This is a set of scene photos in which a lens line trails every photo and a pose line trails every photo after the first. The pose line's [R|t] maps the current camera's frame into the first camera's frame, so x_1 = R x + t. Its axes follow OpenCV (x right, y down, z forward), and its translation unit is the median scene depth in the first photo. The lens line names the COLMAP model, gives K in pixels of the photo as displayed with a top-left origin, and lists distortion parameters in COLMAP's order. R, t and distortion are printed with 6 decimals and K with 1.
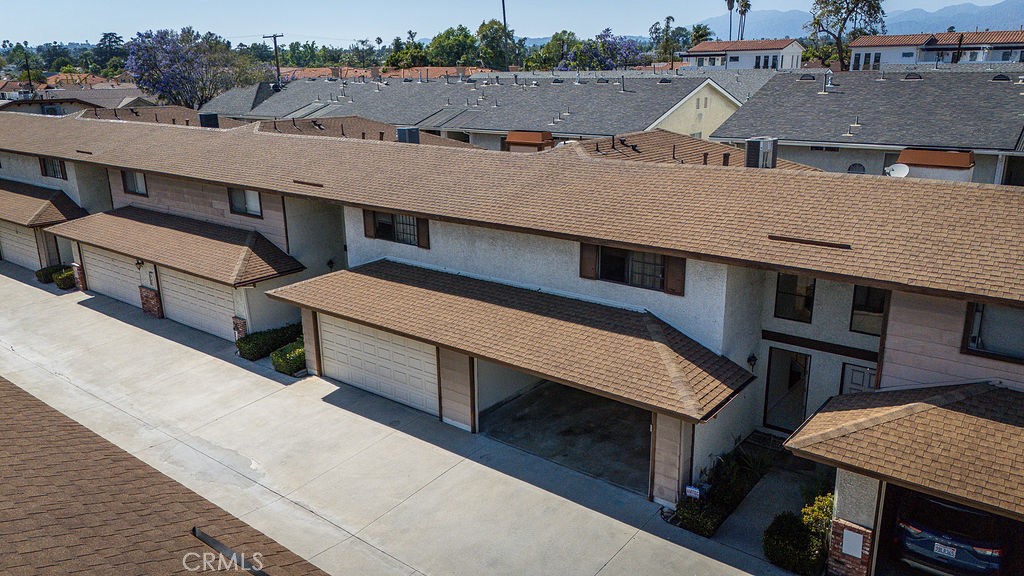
lens RADIAL K [[751.2, 0, 512.0], [0, 751.2, 288.0], [0, 0, 1]] dist [0.039562, -0.002748]
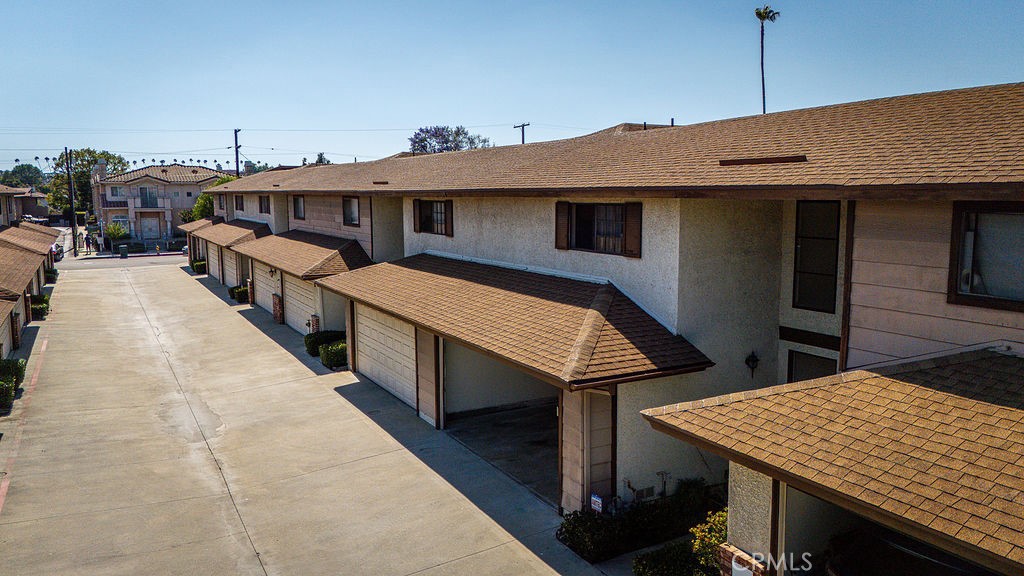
lens RADIAL K [[751.2, 0, 512.0], [0, 751.2, 288.0], [0, 0, 1]] dist [0.039562, -0.002748]
pose [[0.923175, 0.057811, -0.380008, 0.349877], [-0.115514, 0.984653, -0.130828, 0.137630], [0.366613, 0.164673, 0.915684, 0.213850]]
